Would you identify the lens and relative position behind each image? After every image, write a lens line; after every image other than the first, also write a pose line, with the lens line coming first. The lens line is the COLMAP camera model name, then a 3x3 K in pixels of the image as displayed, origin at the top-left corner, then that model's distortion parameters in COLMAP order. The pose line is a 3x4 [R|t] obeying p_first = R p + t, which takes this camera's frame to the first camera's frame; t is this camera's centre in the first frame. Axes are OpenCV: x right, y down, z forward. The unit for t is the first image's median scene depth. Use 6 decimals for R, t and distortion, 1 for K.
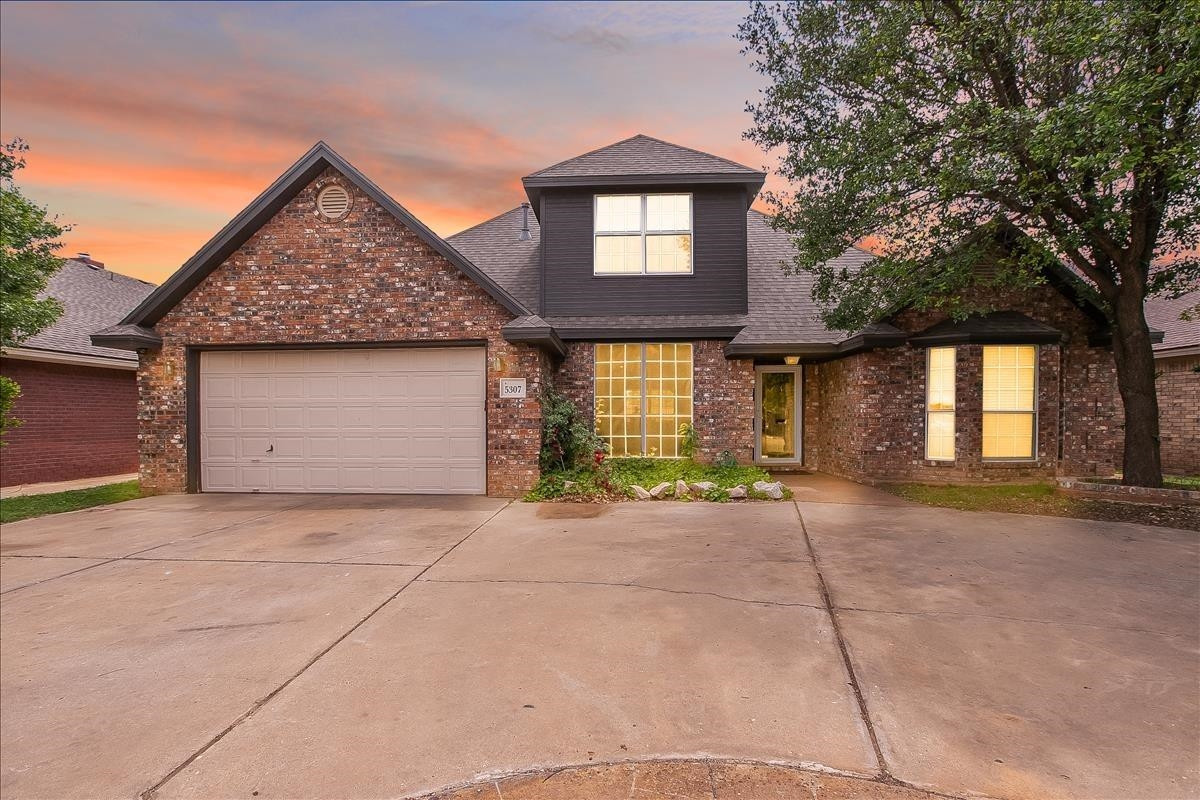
lens RADIAL K [[551.1, 0, 601.4], [0, 551.1, 404.1], [0, 0, 1]] dist [-0.035344, 0.008362]
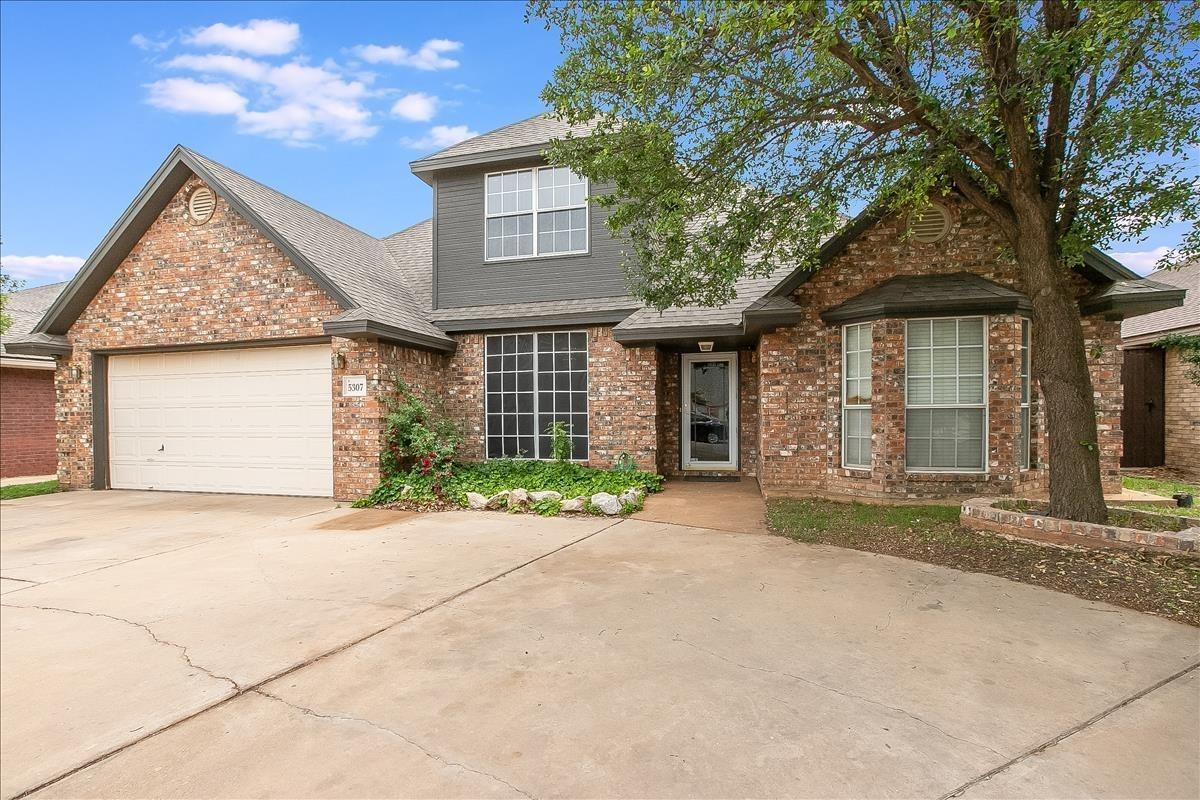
lens RADIAL K [[551.1, 0, 602.2], [0, 551.1, 399.5], [0, 0, 1]] dist [-0.035344, 0.008362]
pose [[0.980215, -0.011229, -0.197616, 0.432787], [0.012200, 0.999919, 0.003698, -0.003961], [0.197558, -0.006036, 0.980273, 0.164652]]
